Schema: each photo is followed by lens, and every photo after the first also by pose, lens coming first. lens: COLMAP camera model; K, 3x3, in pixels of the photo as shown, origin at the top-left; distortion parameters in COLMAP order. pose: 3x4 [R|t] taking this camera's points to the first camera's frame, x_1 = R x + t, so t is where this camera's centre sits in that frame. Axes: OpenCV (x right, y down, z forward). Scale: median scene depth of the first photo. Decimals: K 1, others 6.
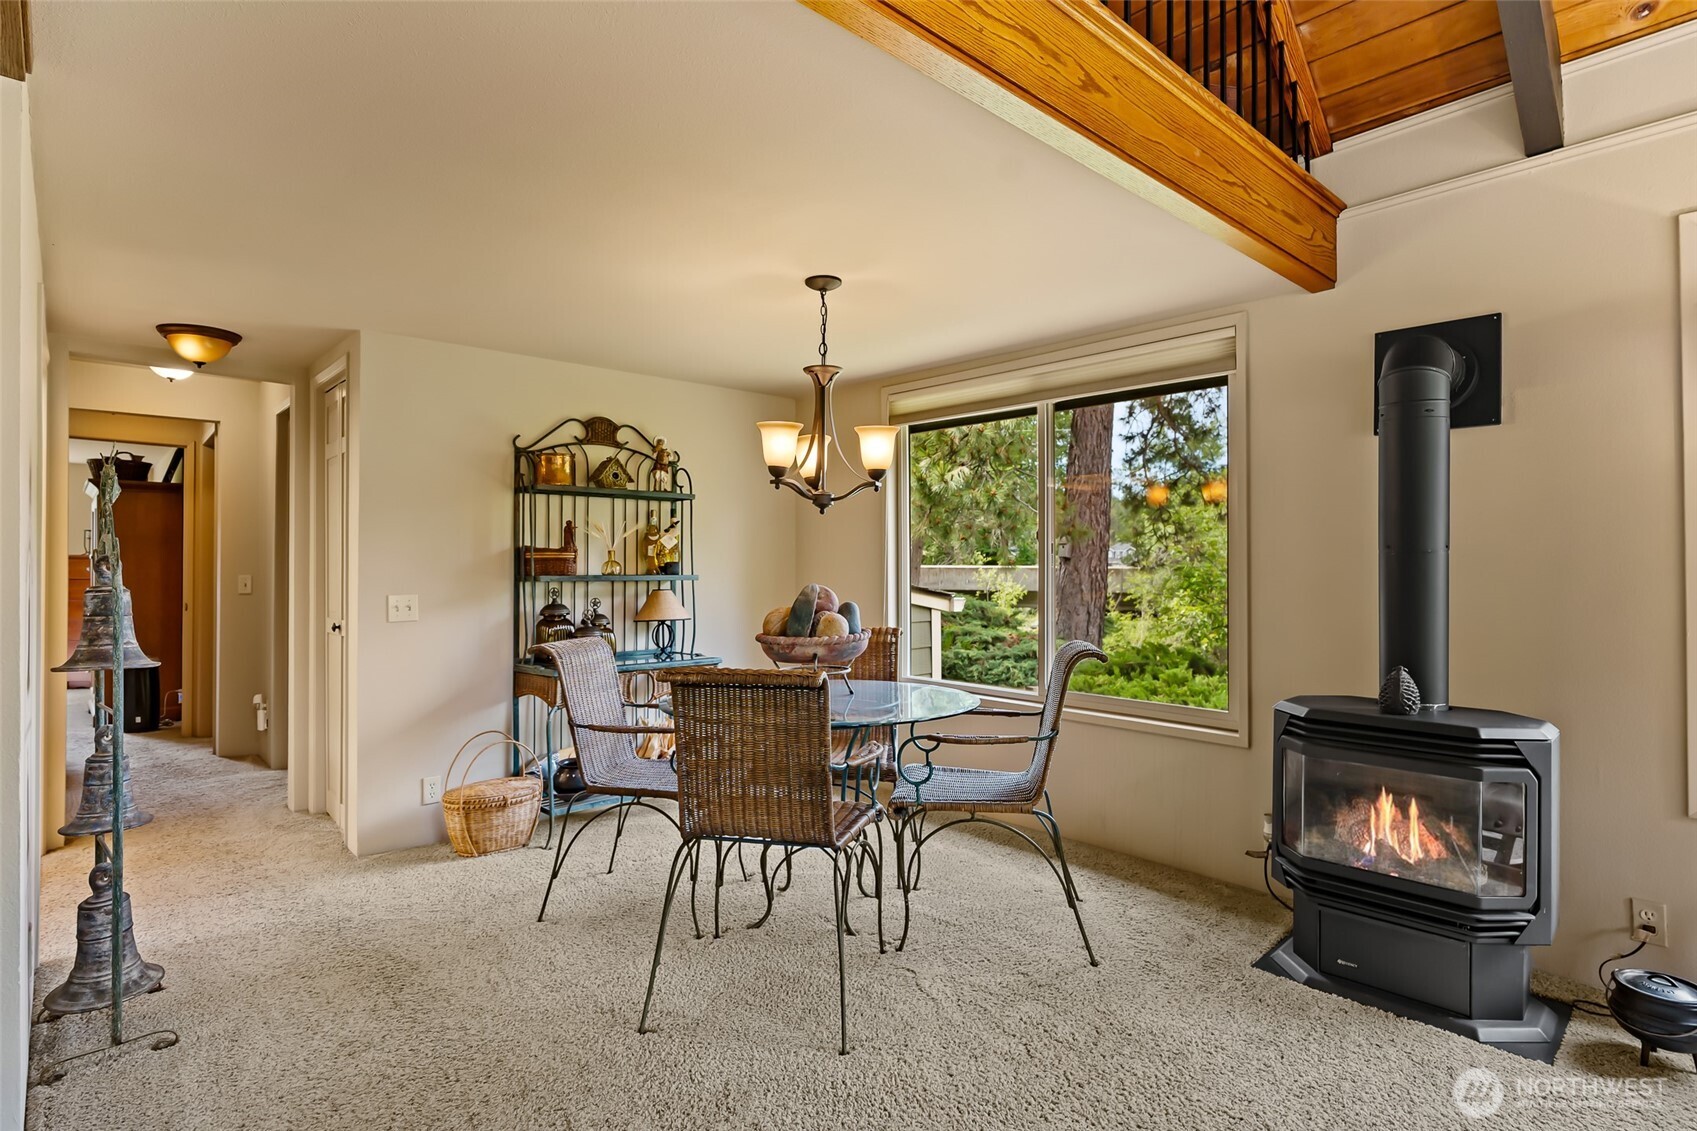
lens RADIAL K [[872.7, 0, 848.5], [0, 872.7, 565.5], [0, 0, 1]] dist [-0.003623, -0.000630]
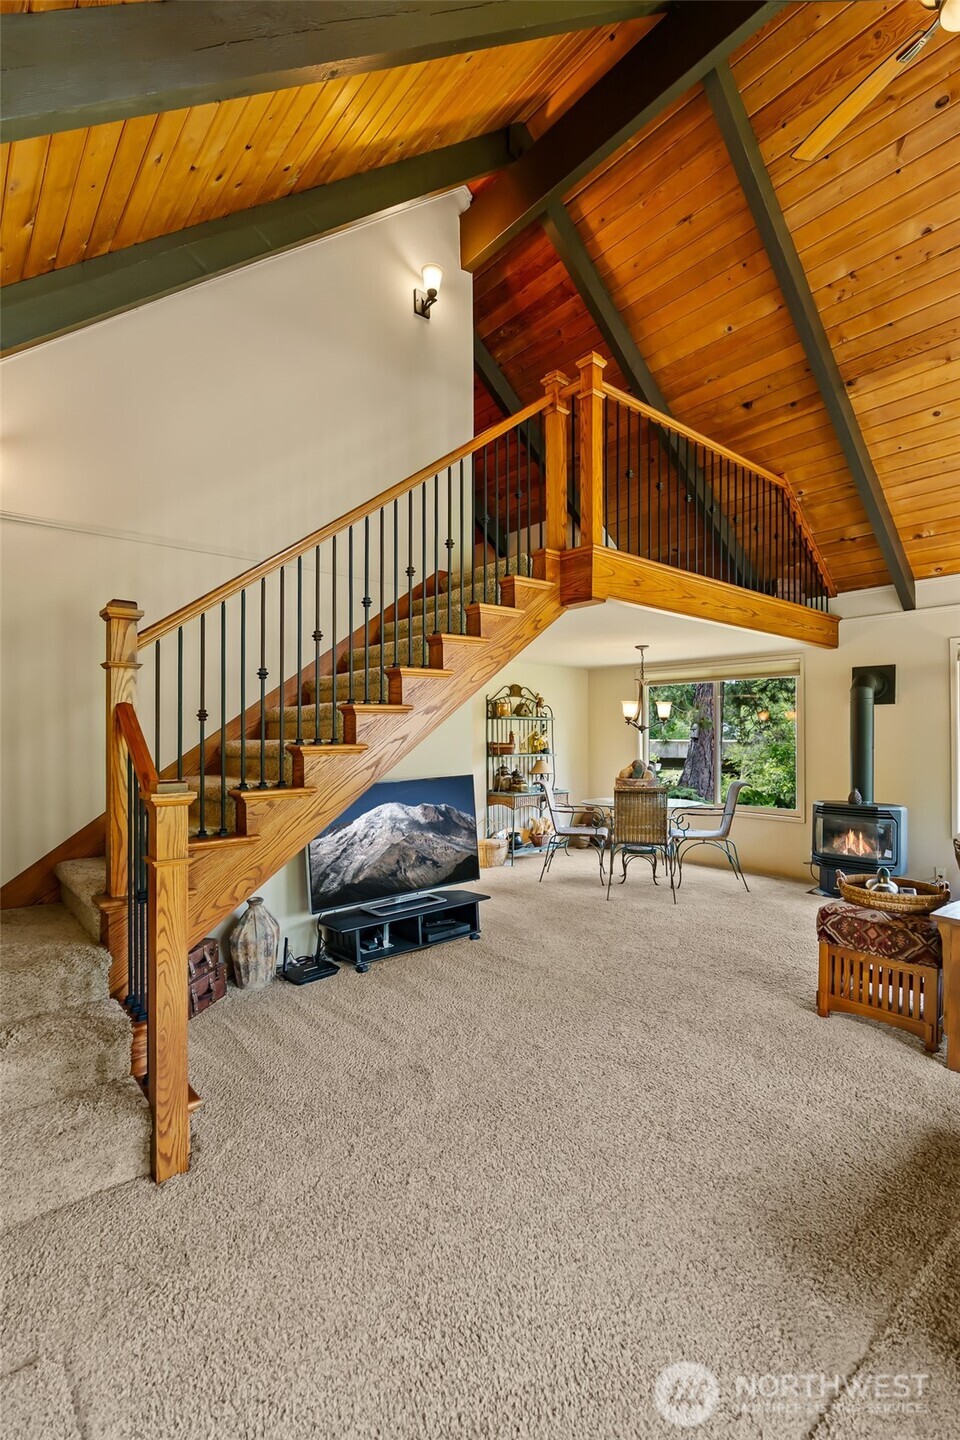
lens RADIAL K [[653.0, 0, 474.9], [0, 653.0, 736.2], [0, 0, 1]] dist [0.002613, 0.000246]
pose [[0.998628, -0.000639, -0.052356, -0.451566], [0.000535, 0.999998, -0.001999, -0.047256], [0.052357, 0.001968, 0.998626, -1.069870]]
